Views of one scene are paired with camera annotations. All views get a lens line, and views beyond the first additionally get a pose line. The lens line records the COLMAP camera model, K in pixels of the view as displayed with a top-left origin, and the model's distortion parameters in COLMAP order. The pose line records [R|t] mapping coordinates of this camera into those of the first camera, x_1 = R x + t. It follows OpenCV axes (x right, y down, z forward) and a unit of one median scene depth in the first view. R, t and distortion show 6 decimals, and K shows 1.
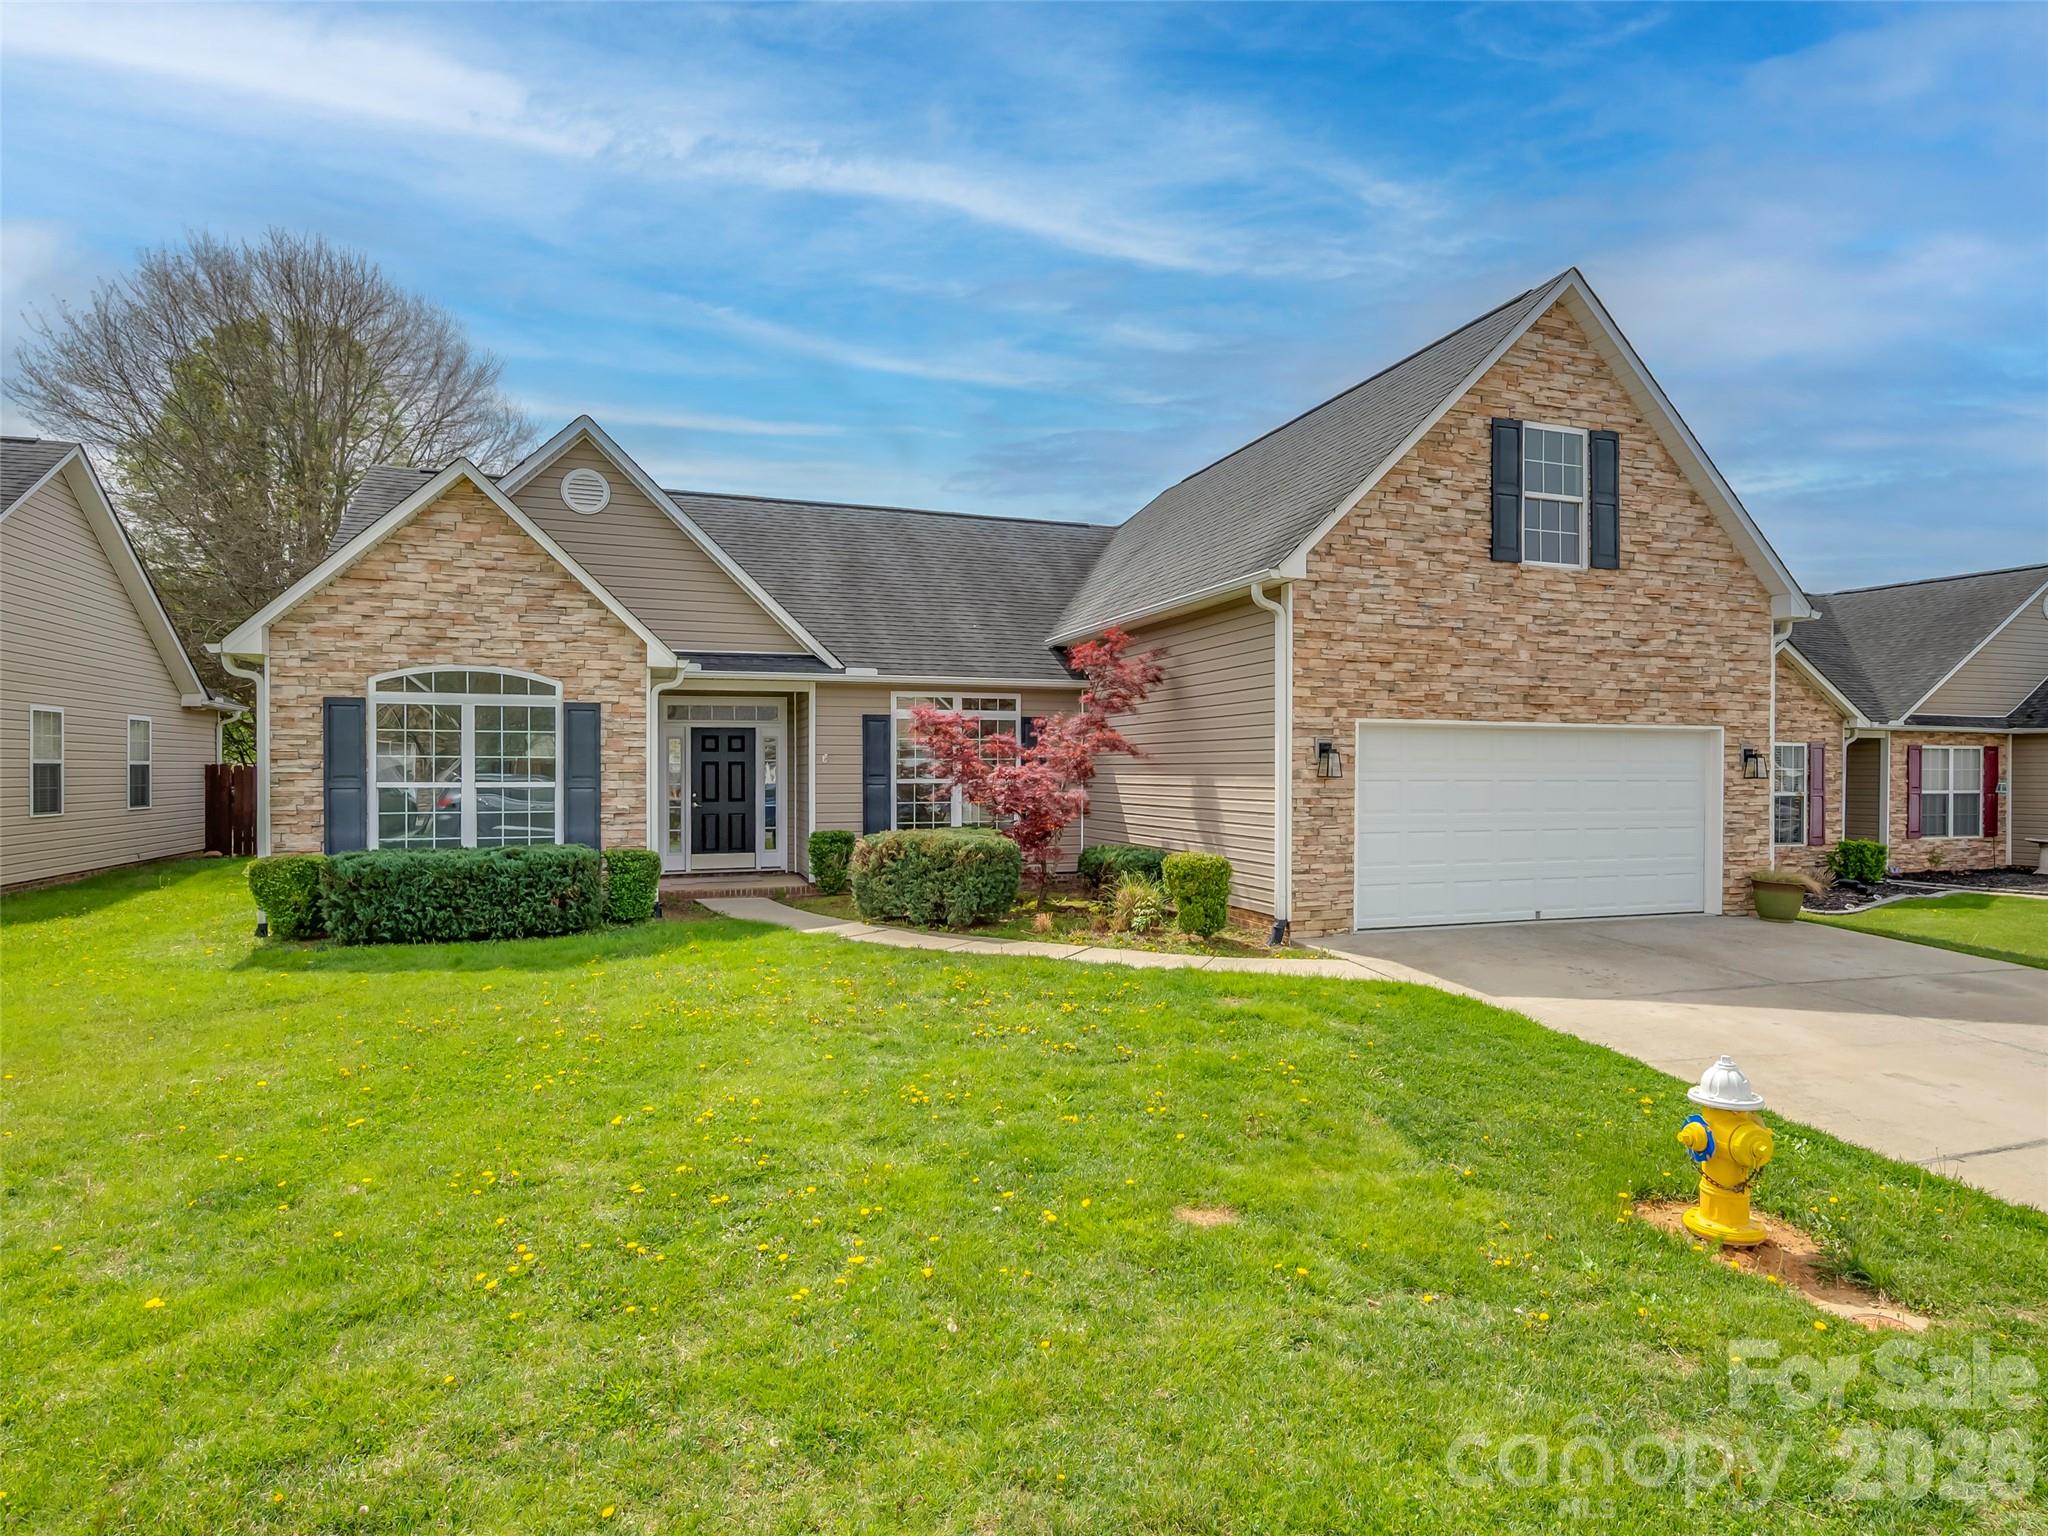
lens RADIAL K [[1147.5, 0, 1064.5], [0, 1147.5, 774.5], [0, 0, 1]] dist [0.003634, 0.000538]
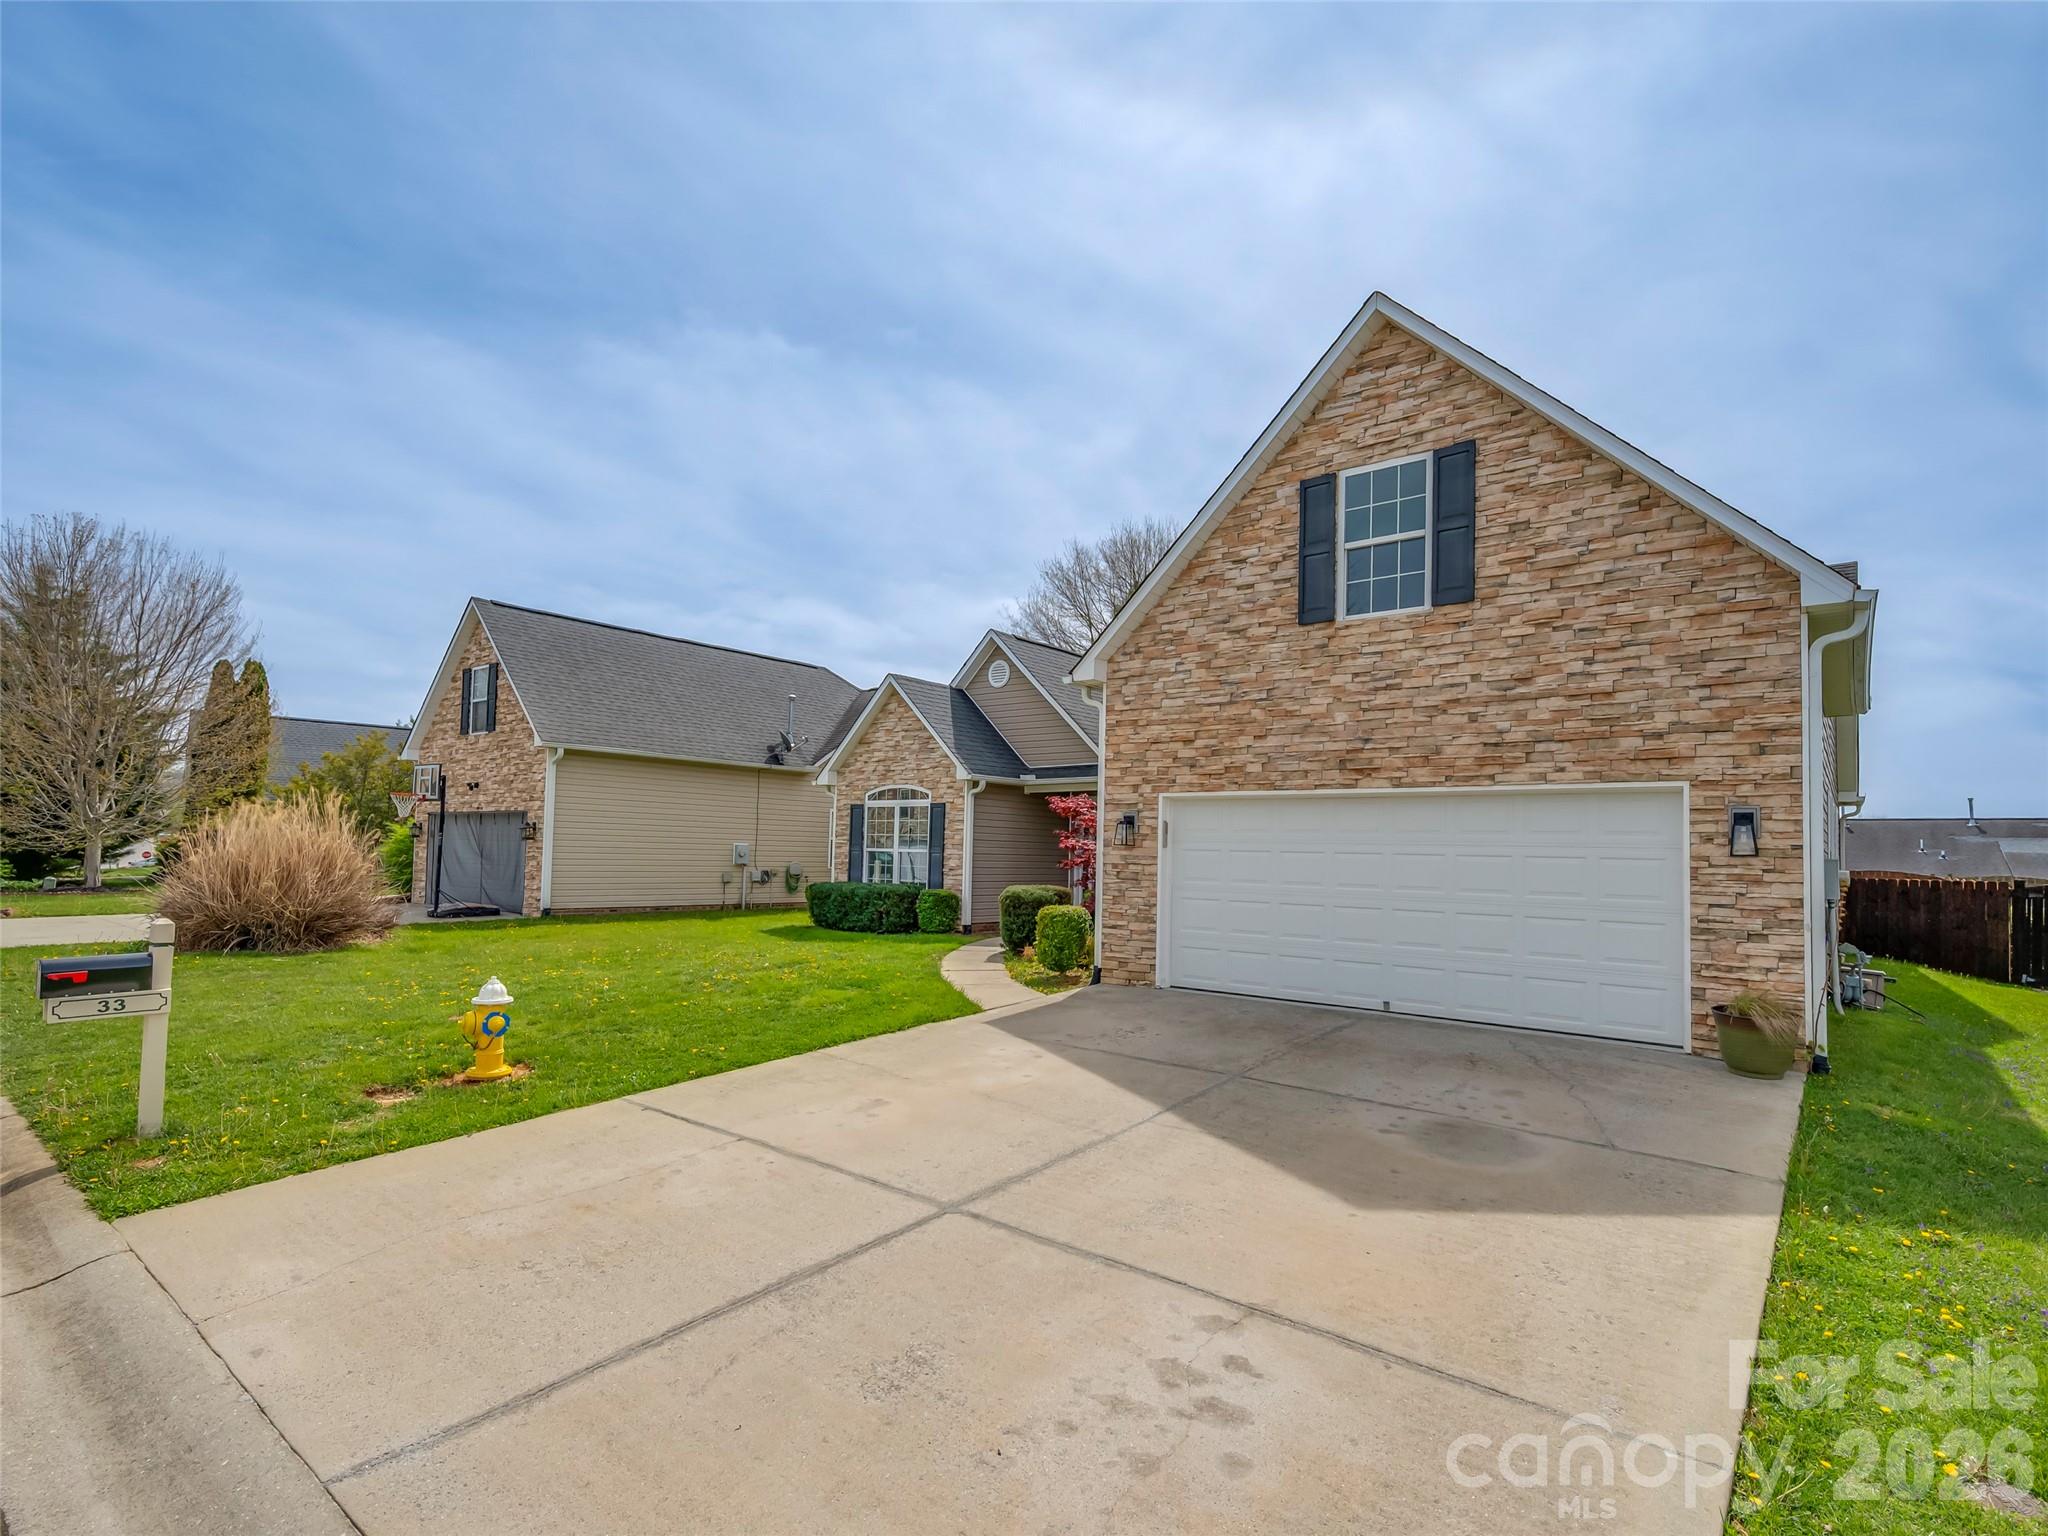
lens RADIAL K [[1005.9, 0, 1023.1], [0, 1005.9, 802.9], [0, 0, 1]] dist [0.001627, 0.000119]
pose [[0.509236, -0.034013, -0.859954, 0.952850], [-0.025026, 0.998211, -0.054300, 0.015609], [0.860263, 0.049173, 0.507474, 0.362556]]
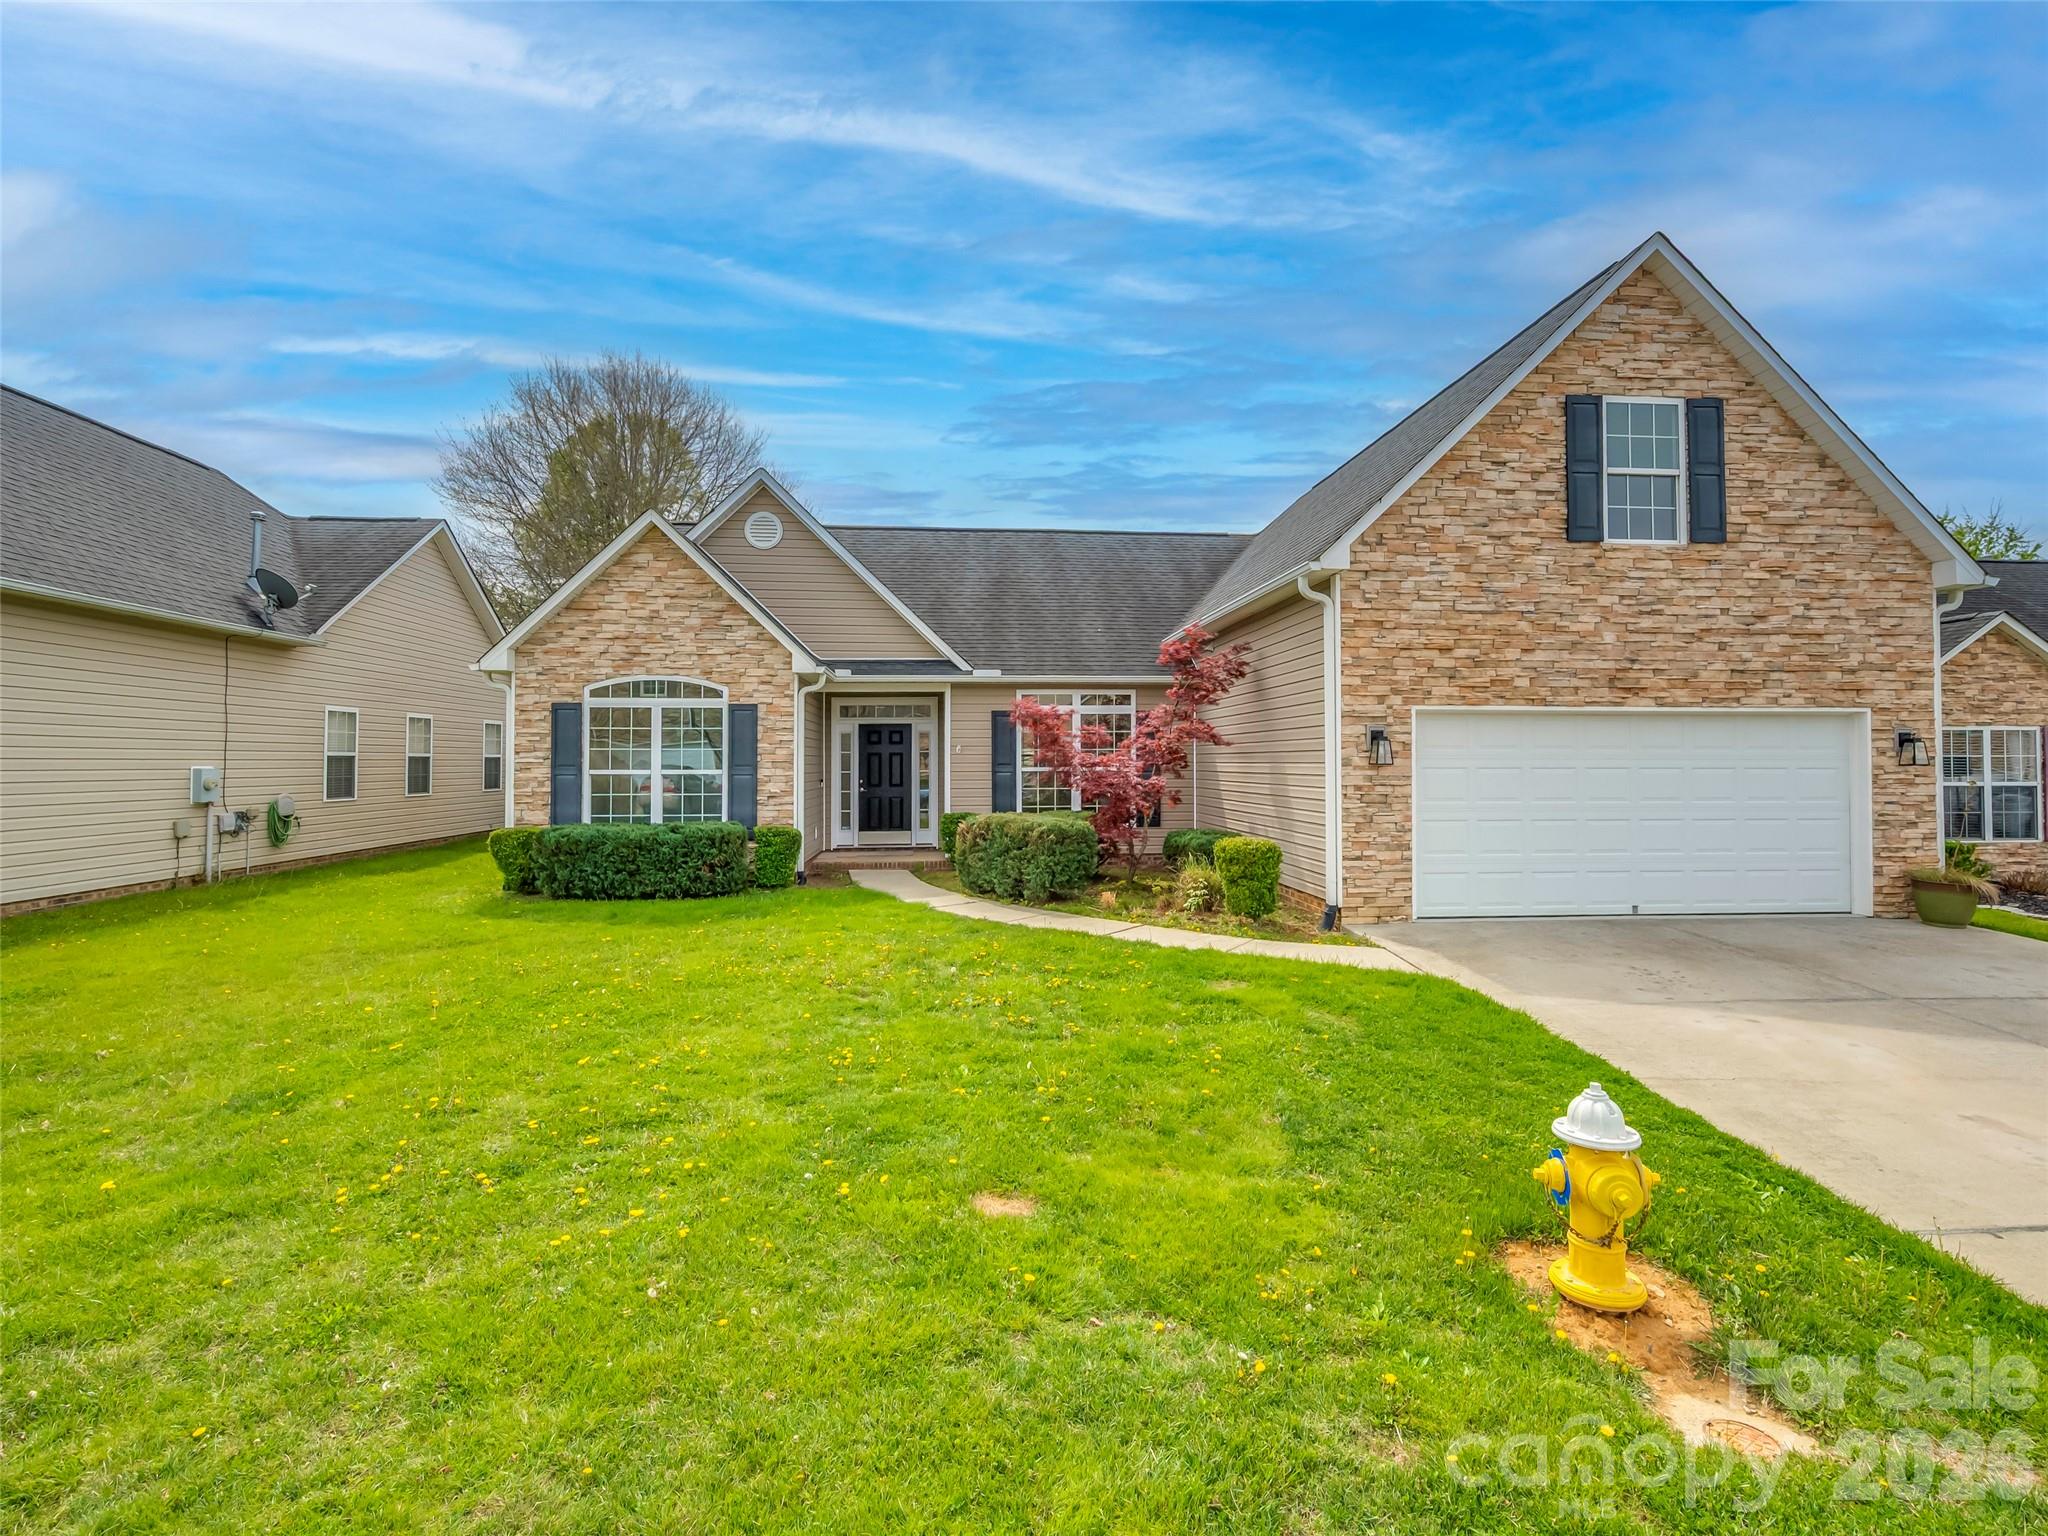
lens RADIAL K [[1004.3, 0, 1027.7], [0, 1004.3, 737.7], [0, 0, 1]] dist [0.003361, -0.000792]
pose [[0.965276, -0.008731, -0.261088, 0.147422], [0.001626, 0.999623, -0.027415, 0.002401], [0.261229, 0.026038, 0.964926, 0.063107]]
